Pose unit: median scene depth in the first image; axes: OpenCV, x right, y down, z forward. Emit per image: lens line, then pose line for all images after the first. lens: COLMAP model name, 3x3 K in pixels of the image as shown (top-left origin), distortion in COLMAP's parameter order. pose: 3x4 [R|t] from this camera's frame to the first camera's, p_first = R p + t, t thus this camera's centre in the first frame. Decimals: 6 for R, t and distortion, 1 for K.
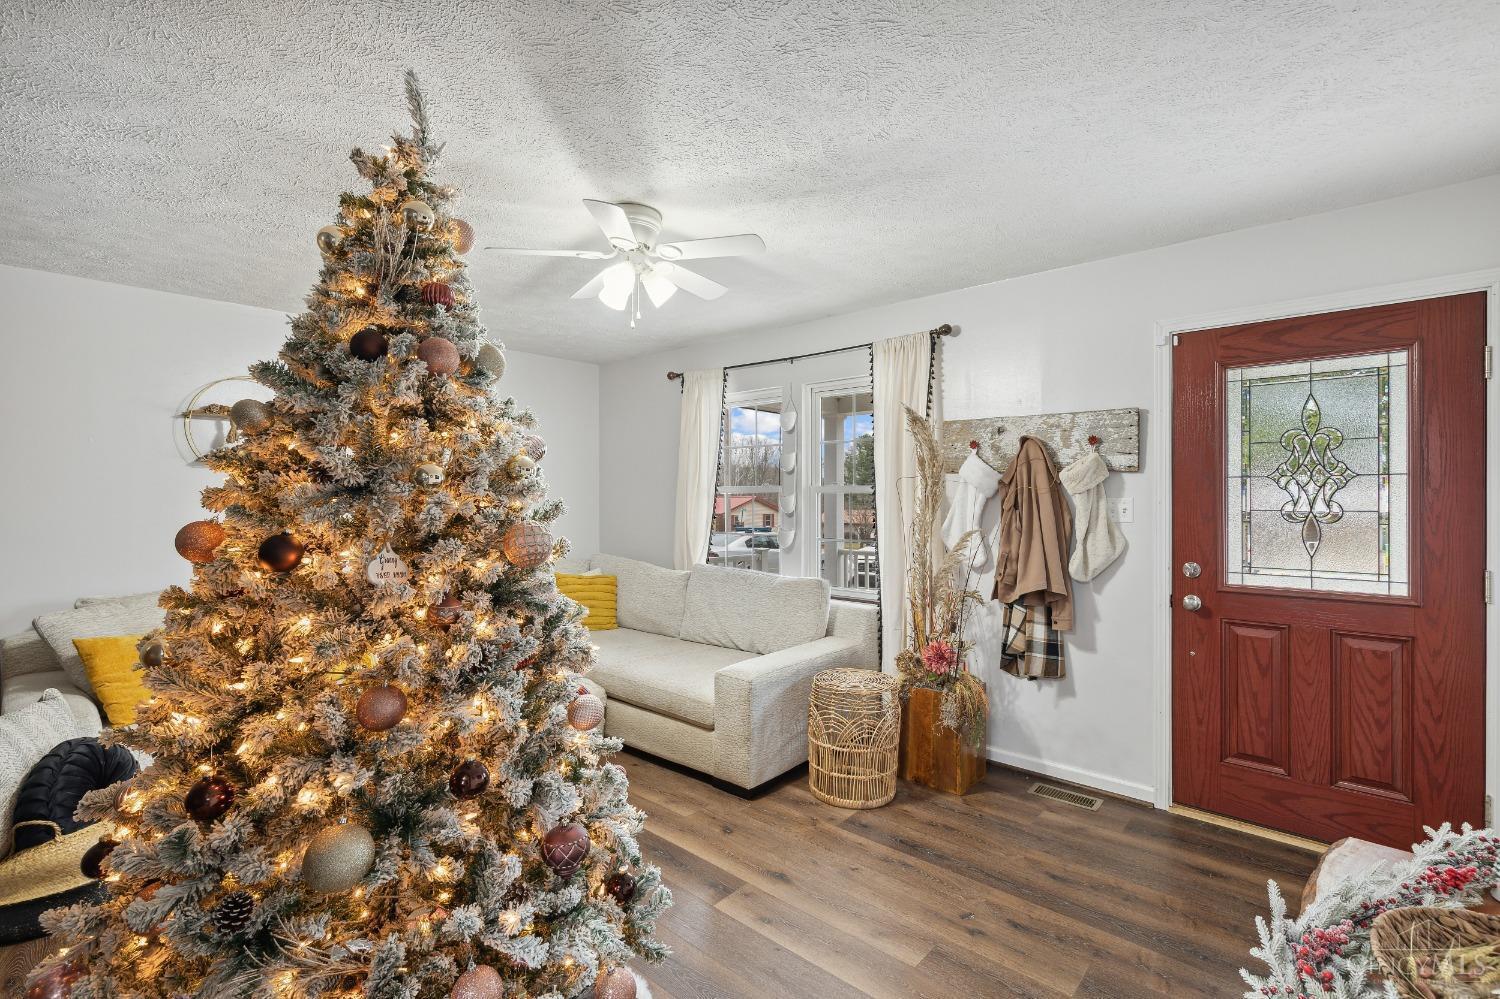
lens RADIAL K [[669.5, 0, 743.1], [0, 669.5, 501.8], [0, 0, 1]] dist [0.004852, 0.000723]
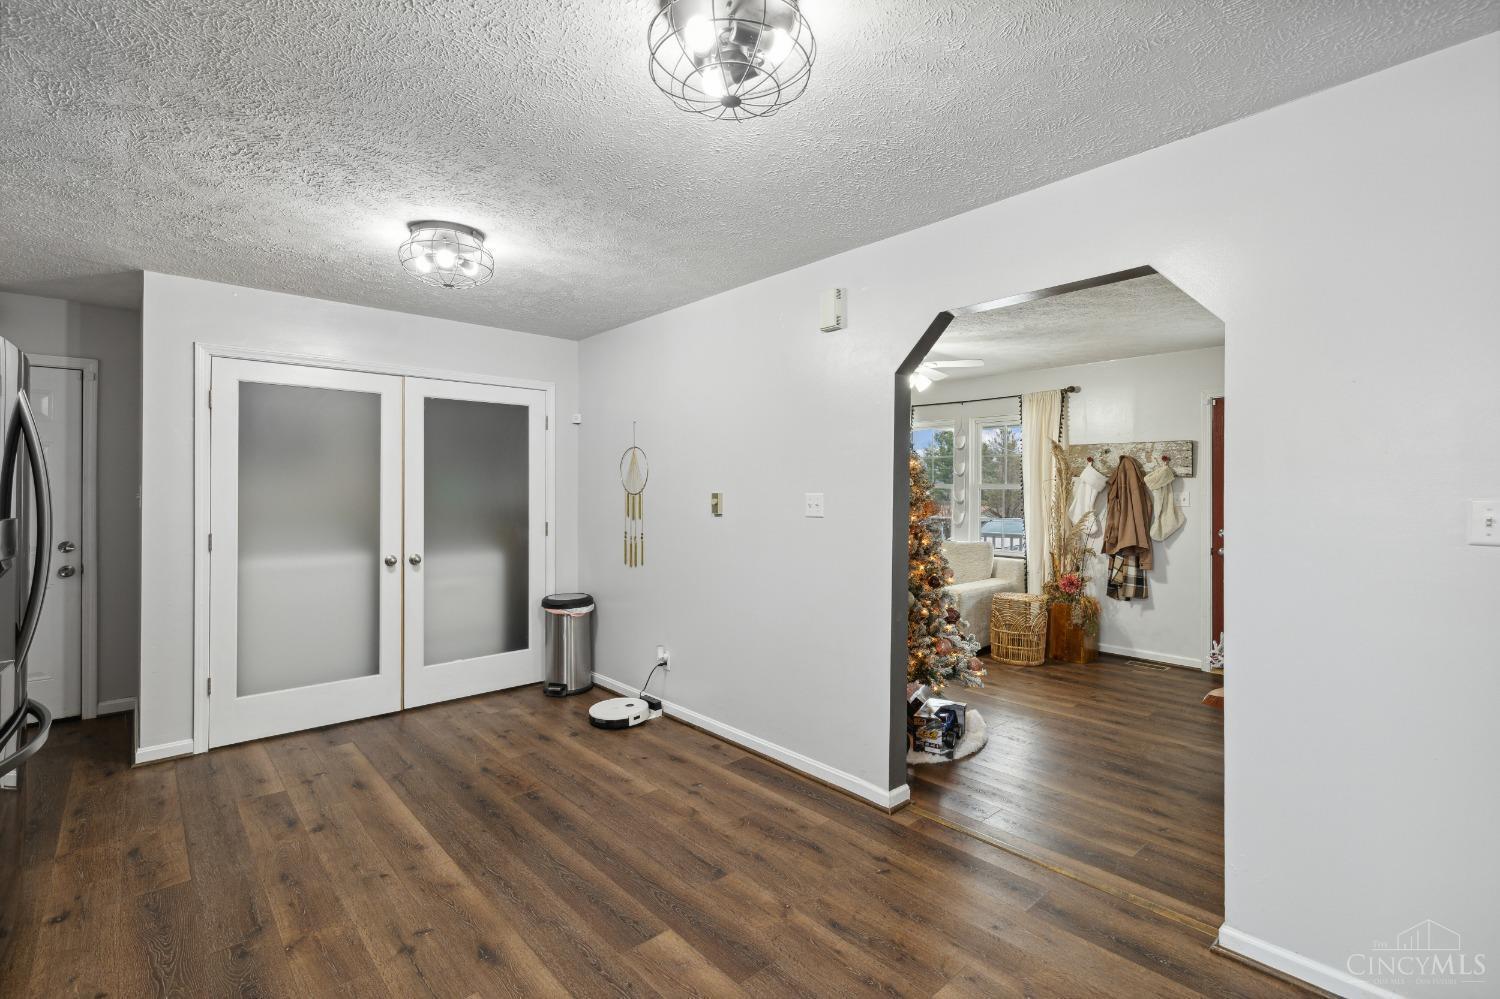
lens RADIAL K [[669.5, 0, 748.5], [0, 669.5, 491.7], [0, 0, 1]] dist [0.004852, 0.000723]
pose [[0.994262, 0.005121, -0.106845, -0.337484], [-0.006267, 0.999926, -0.010393, 0.016790], [0.106784, 0.011003, 0.994221, -0.782619]]
